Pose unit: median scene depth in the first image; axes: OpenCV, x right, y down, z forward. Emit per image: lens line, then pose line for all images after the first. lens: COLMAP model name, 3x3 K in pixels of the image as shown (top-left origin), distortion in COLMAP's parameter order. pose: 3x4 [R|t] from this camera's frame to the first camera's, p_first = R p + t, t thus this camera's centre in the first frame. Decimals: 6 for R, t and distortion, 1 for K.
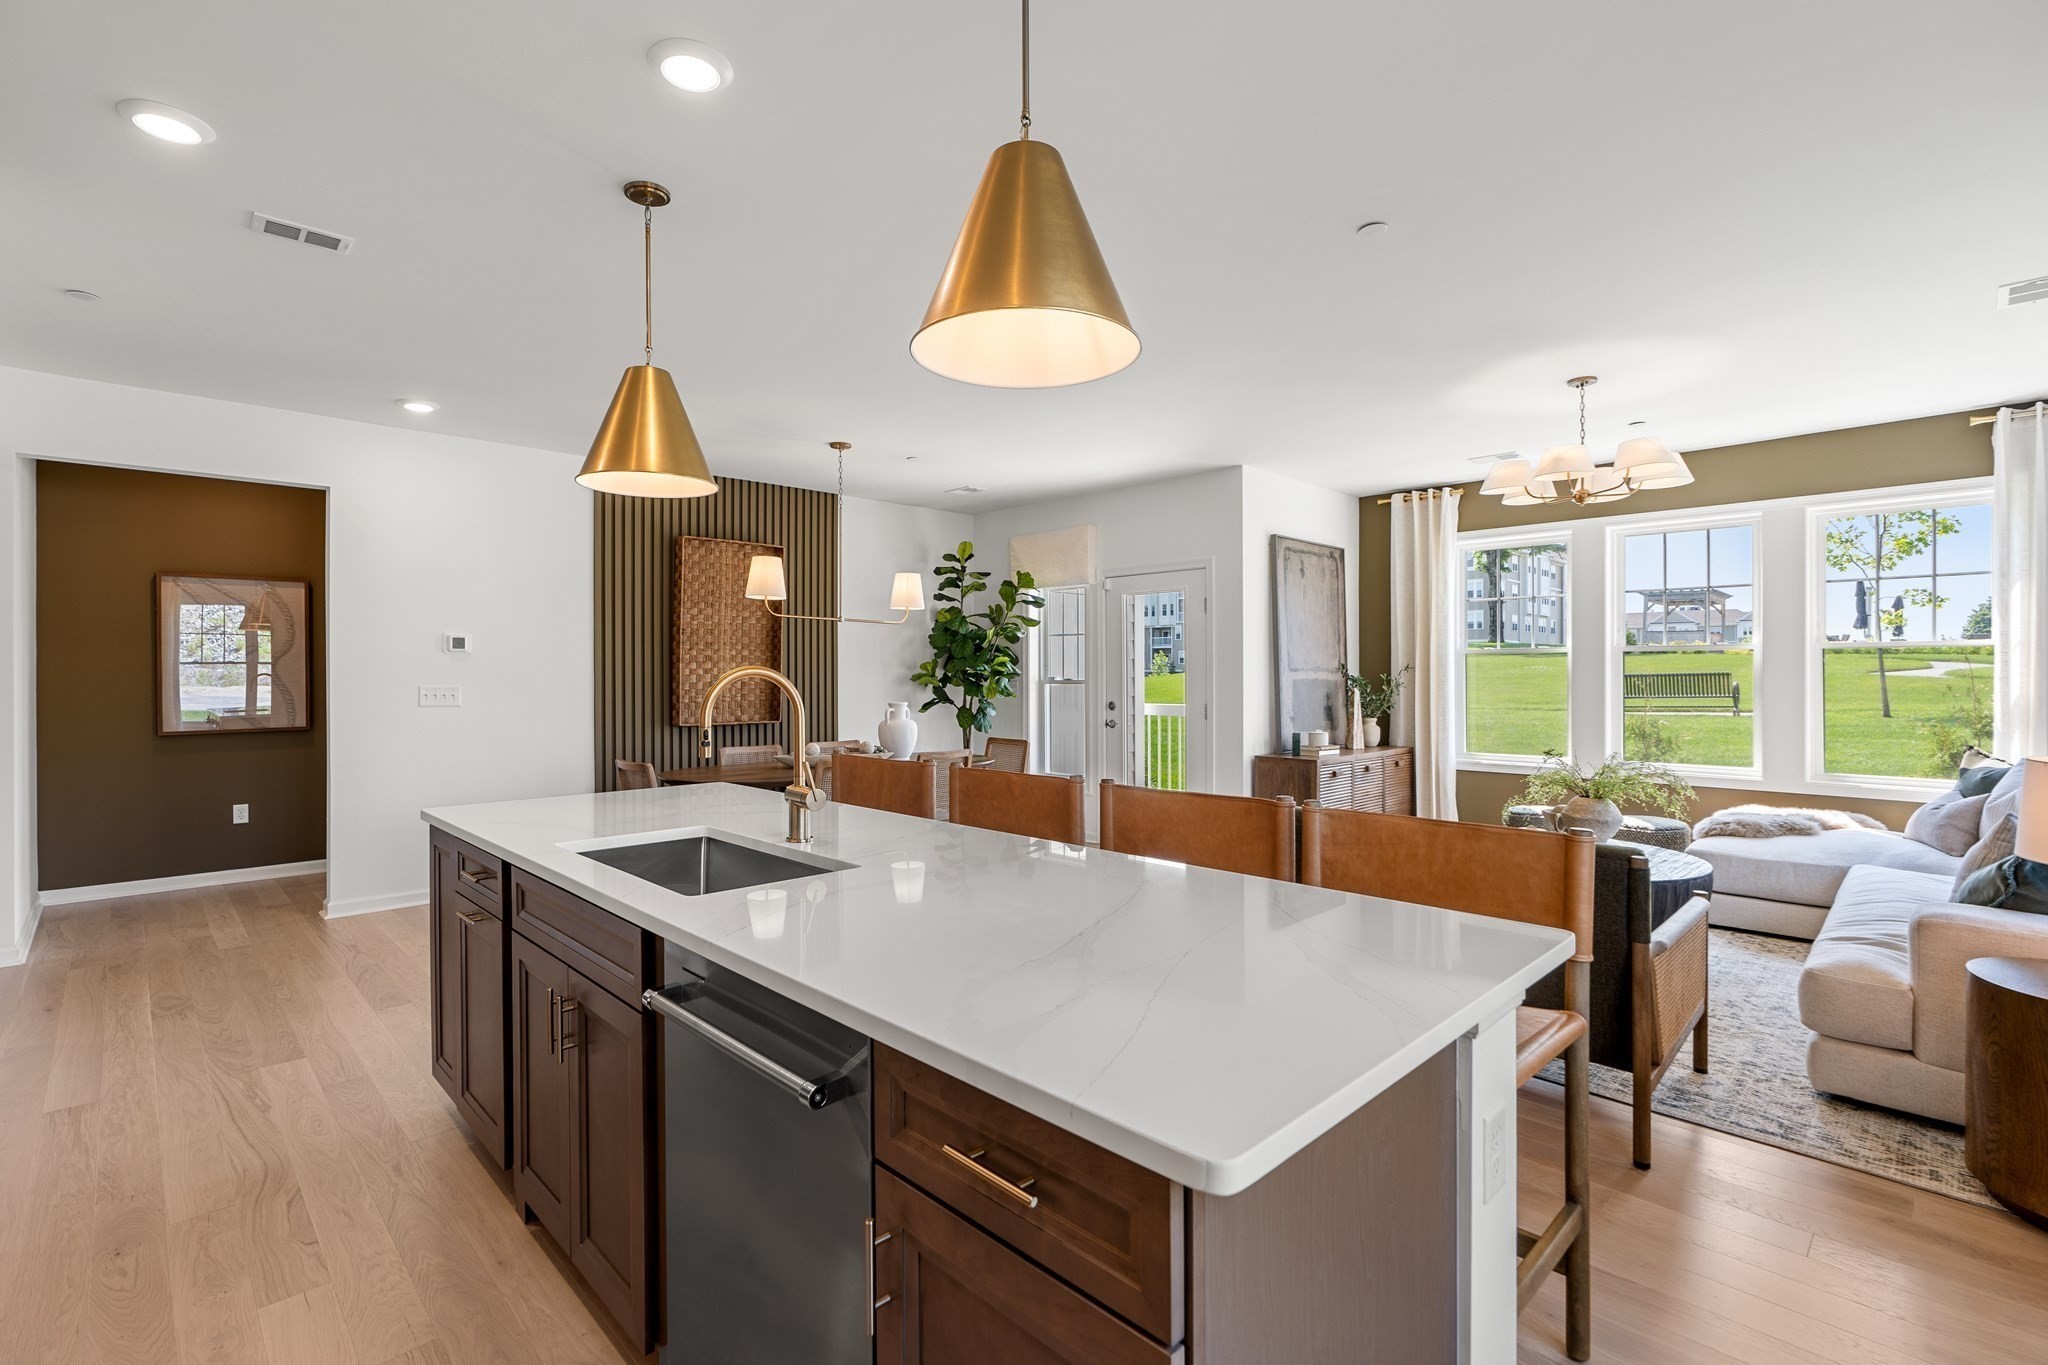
lens RADIAL K [[927.9, 0, 1005.1], [0, 927.9, 677.8], [0, 0, 1]] dist [-0.008978, 0.001547]
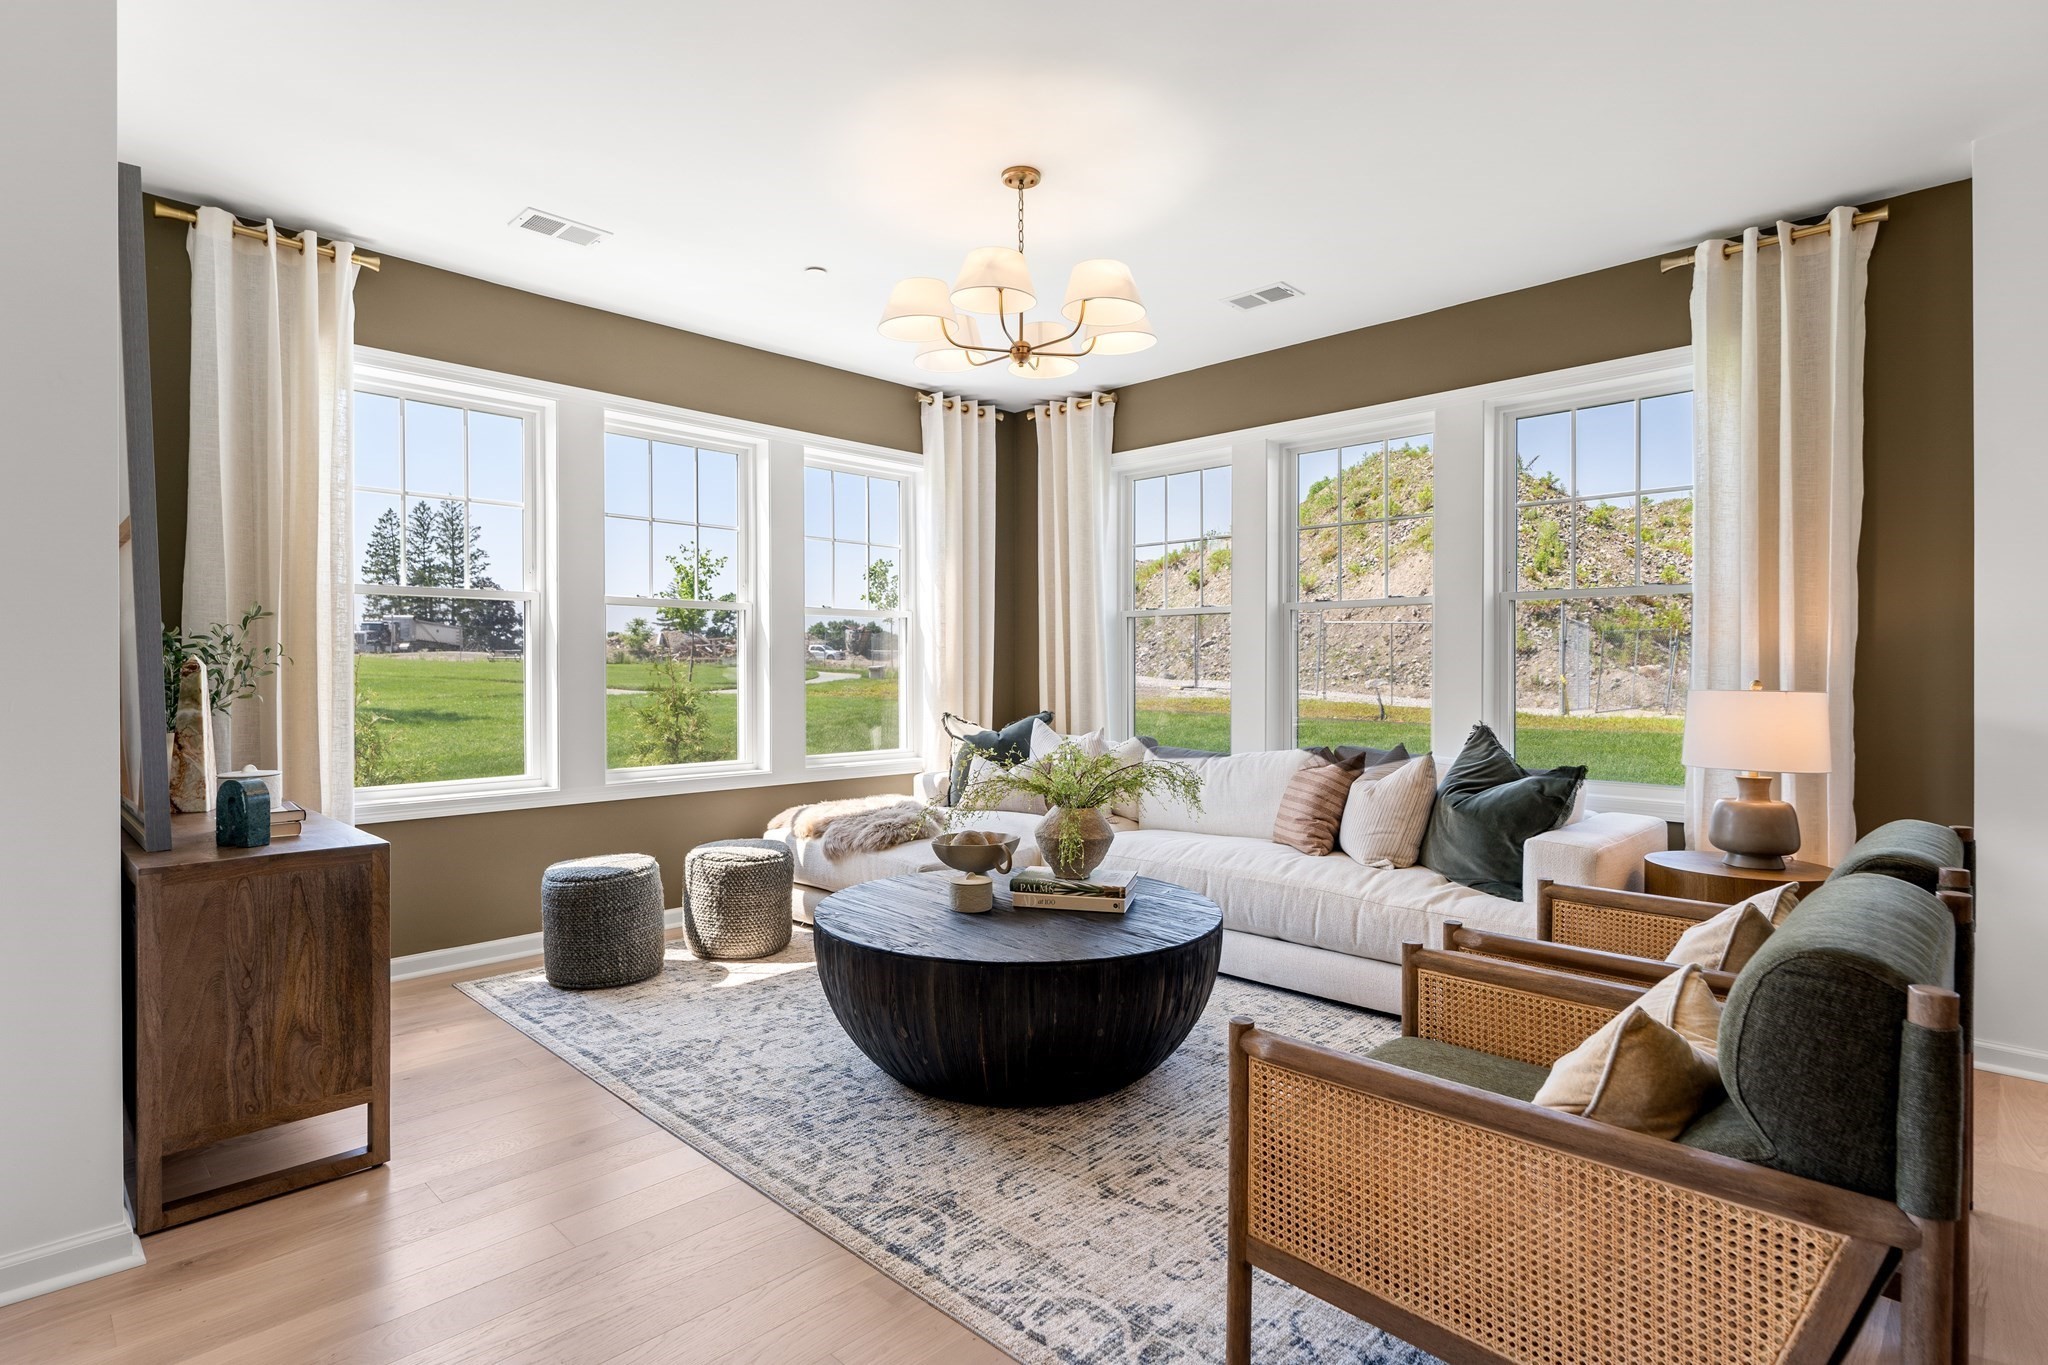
lens RADIAL K [[1028.9, 0, 1009.5], [0, 1028.9, 664.0], [0, 0, 1]] dist [-0.003600, -0.000384]
pose [[-0.025396, 0.006167, 0.999658, -0.089442], [0.008253, 0.999948, -0.005959, 0.025620], [-0.999643, 0.008099, -0.025445, 0.887987]]
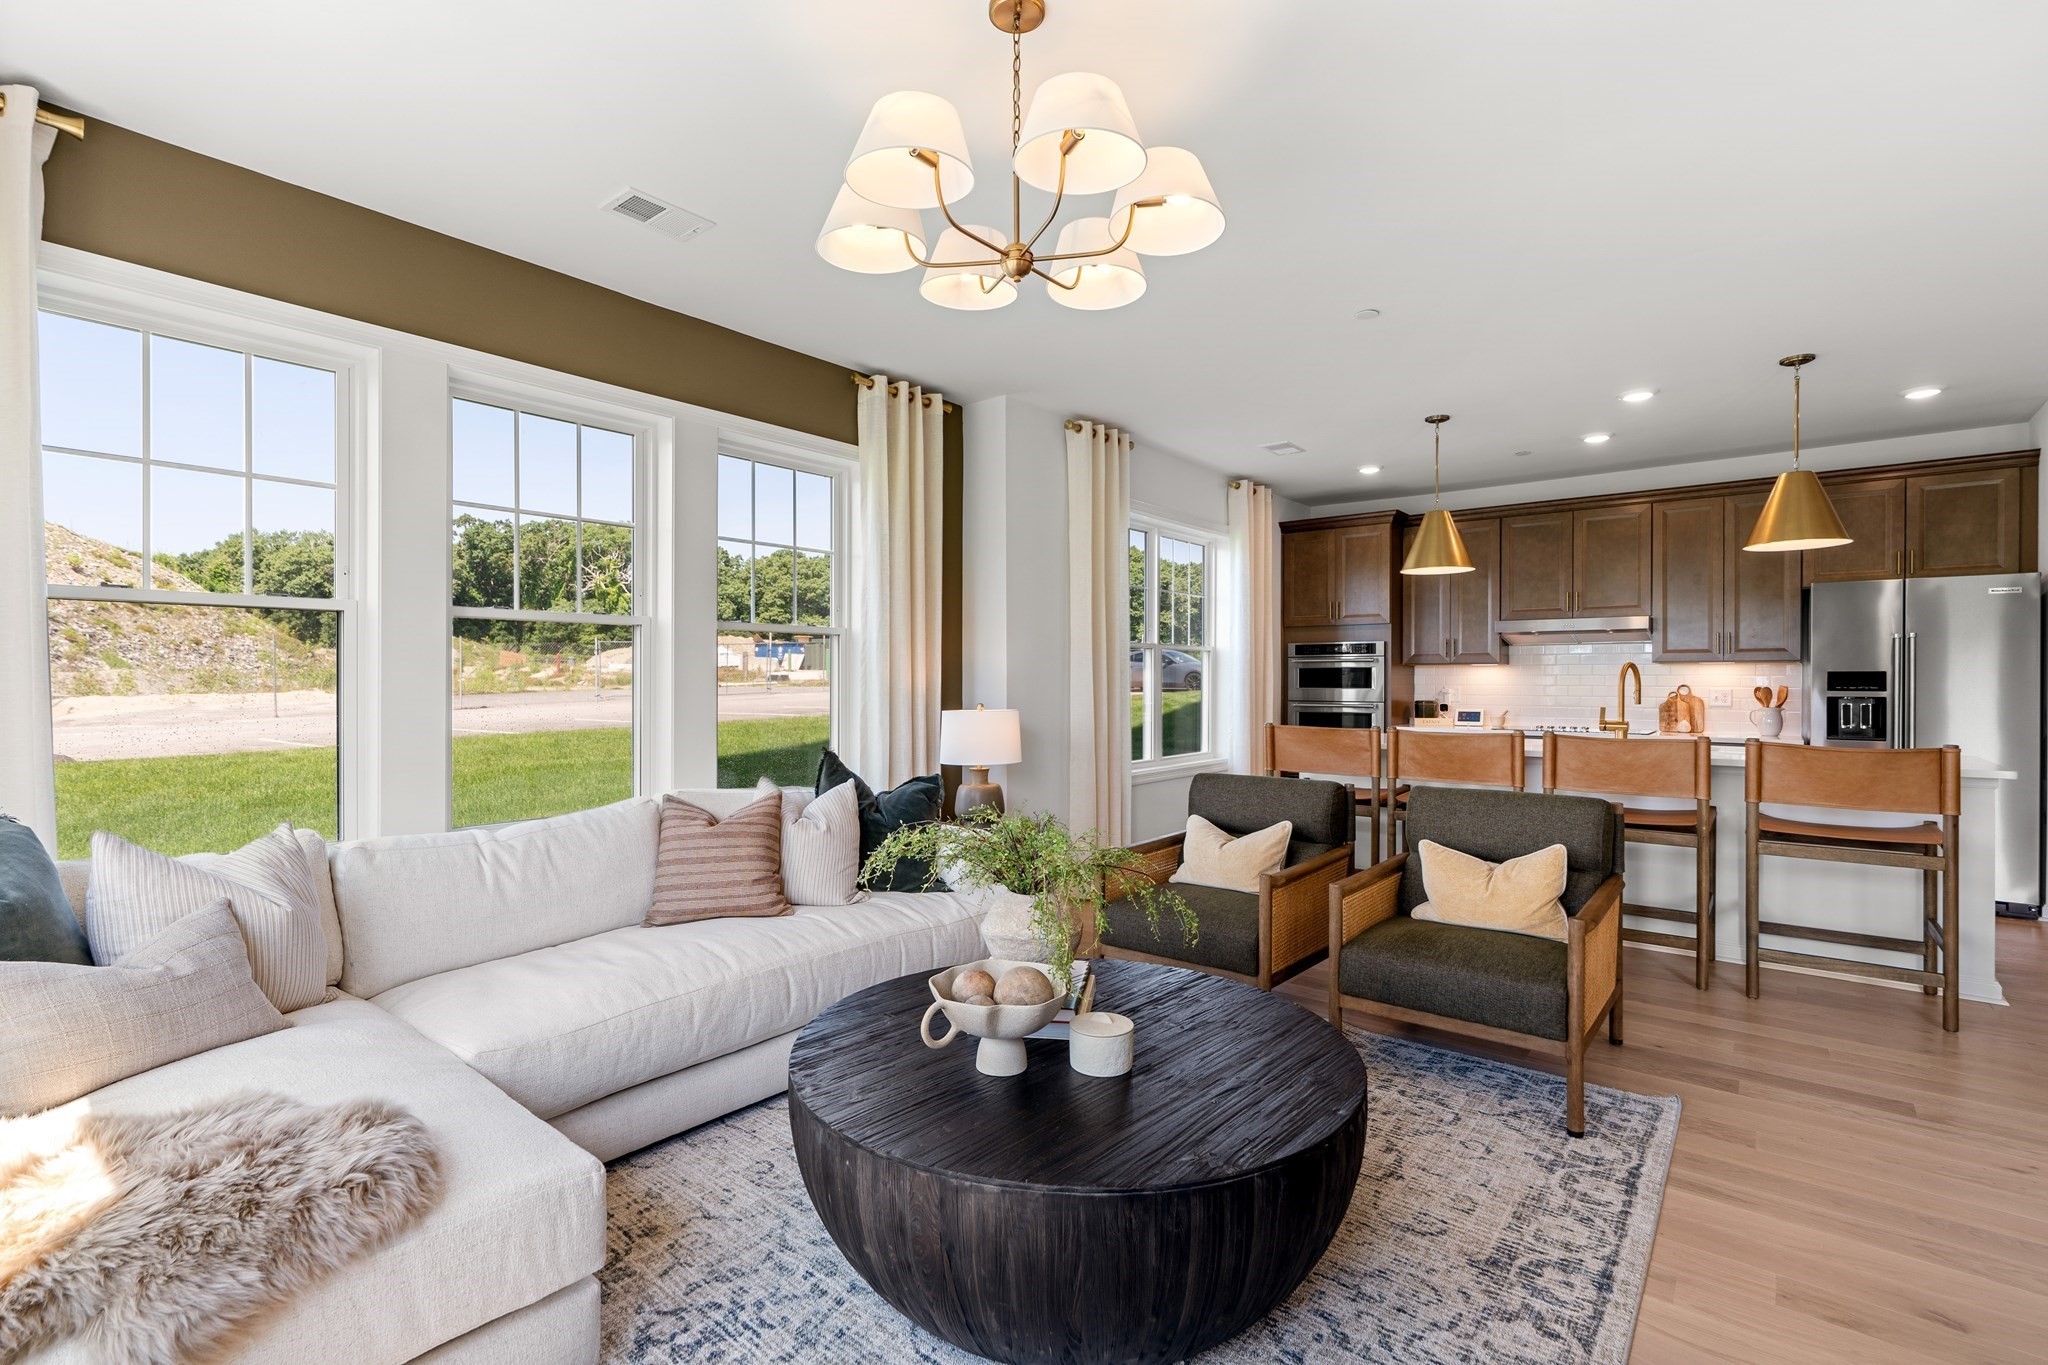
lens RADIAL K [[934.7, 0, 1014.2], [0, 934.7, 674.8], [0, 0, 1]] dist [-0.004854, 0.000999]
pose [[-0.993086, -0.001269, -0.117384, 0.584675], [-0.001648, 0.999994, 0.003138, 0.007166], [0.117379, 0.003309, -0.993082, 1.260544]]
